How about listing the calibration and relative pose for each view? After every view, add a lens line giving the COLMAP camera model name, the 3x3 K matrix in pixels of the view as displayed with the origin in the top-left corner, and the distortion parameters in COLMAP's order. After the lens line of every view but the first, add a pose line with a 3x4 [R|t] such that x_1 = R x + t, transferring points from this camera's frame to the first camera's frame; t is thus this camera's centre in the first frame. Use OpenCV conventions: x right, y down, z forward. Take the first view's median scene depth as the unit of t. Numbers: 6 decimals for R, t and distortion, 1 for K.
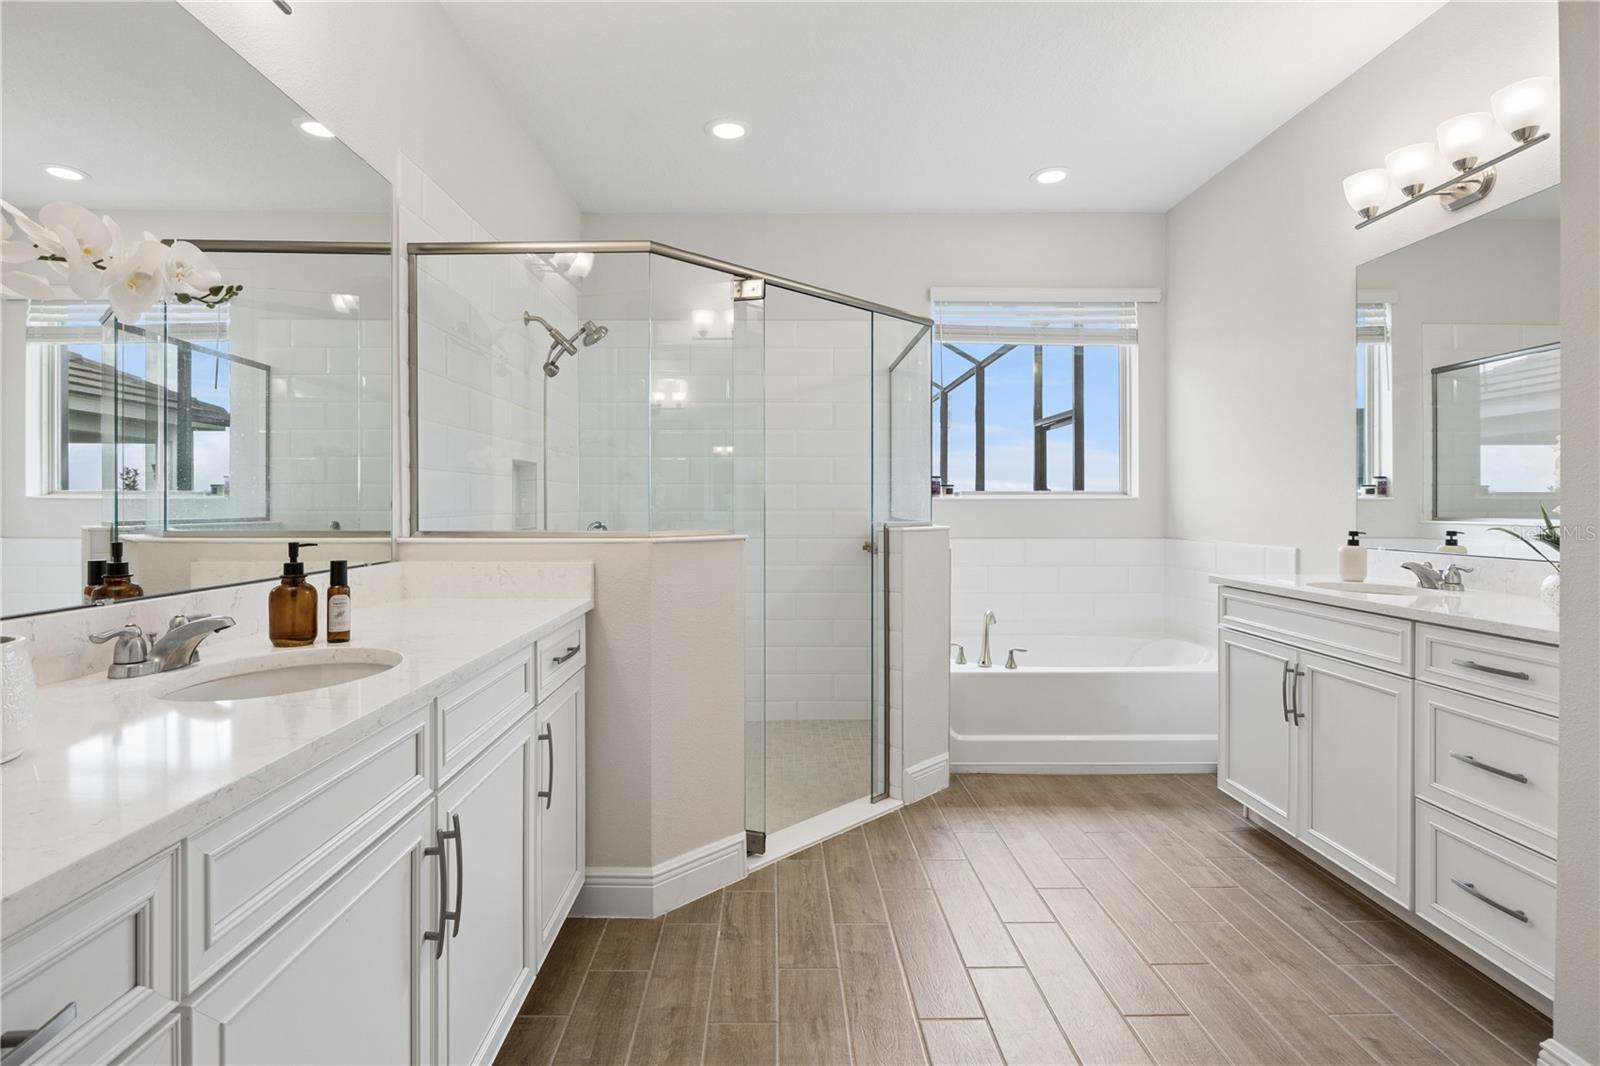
lens RADIAL K [[787.0, 0, 797.2], [0, 787.0, 517.2], [0, 0, 1]] dist [-0.002617, -0.000936]
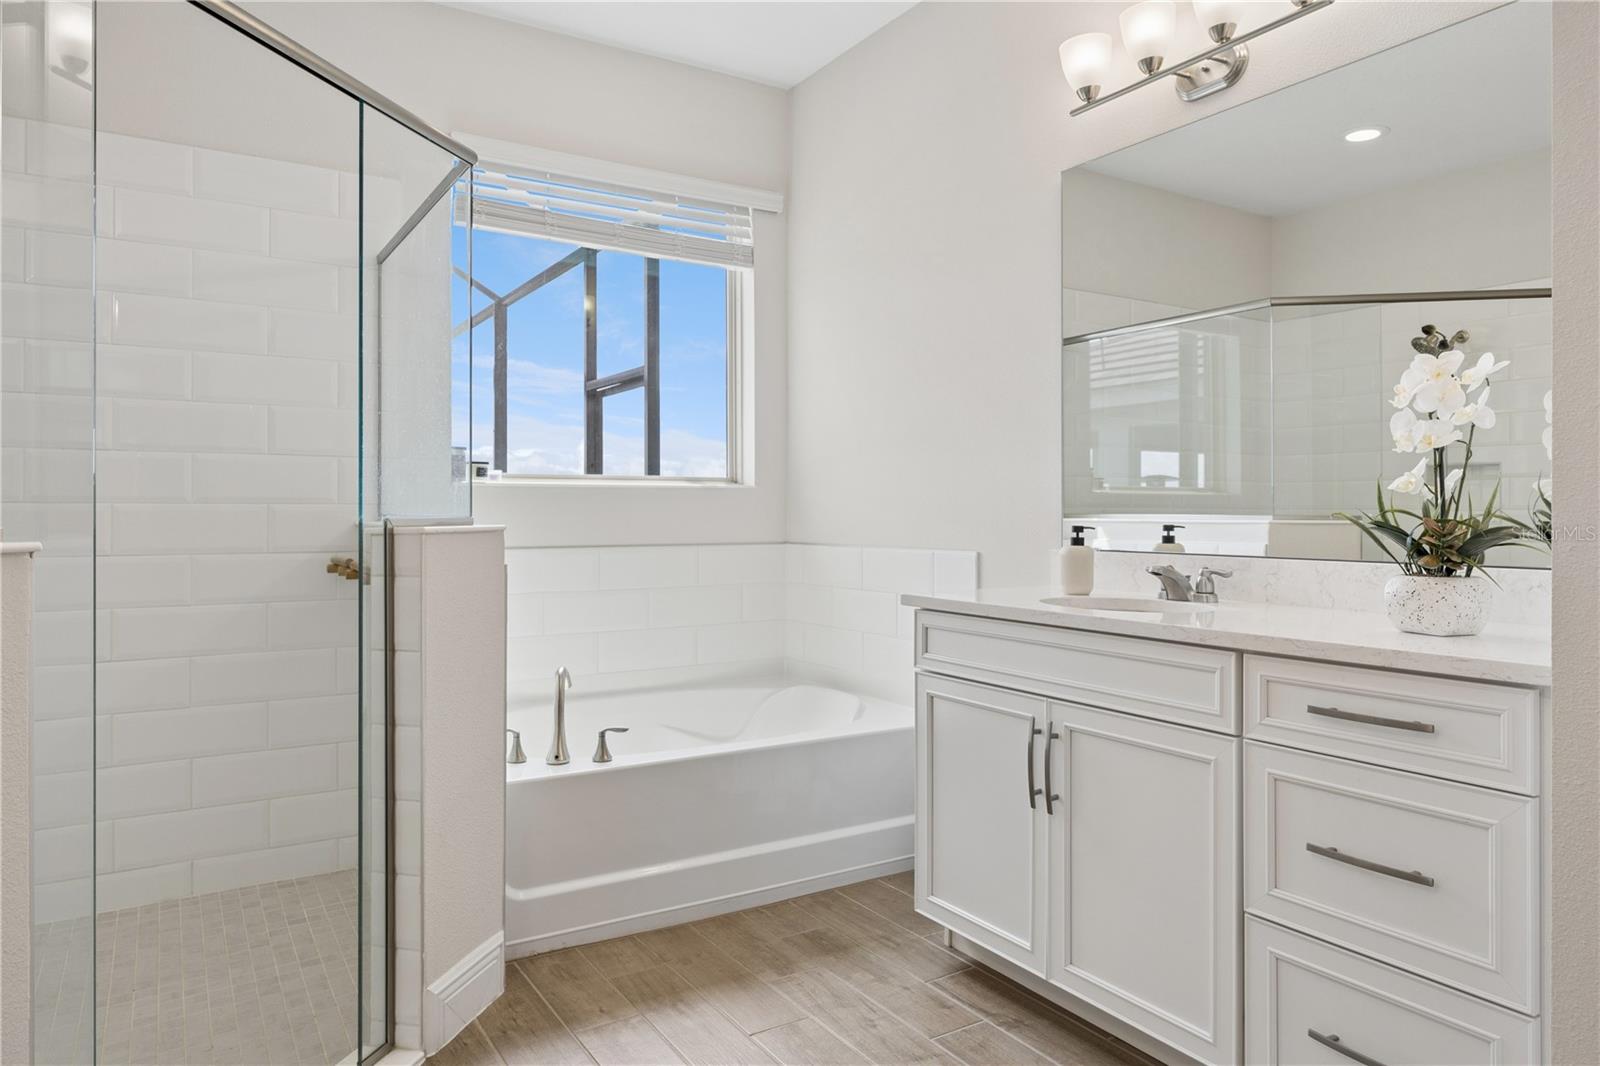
lens RADIAL K [[1030.3, 0, 796.4], [0, 1030.3, 507.4], [0, 0, 1]] dist [-0.000707, 0.000863]
pose [[0.864512, 0.001372, 0.502611, 0.004366], [0.007404, 0.999853, -0.015465, 0.012826], [-0.502558, 0.017091, 0.864374, 0.286698]]
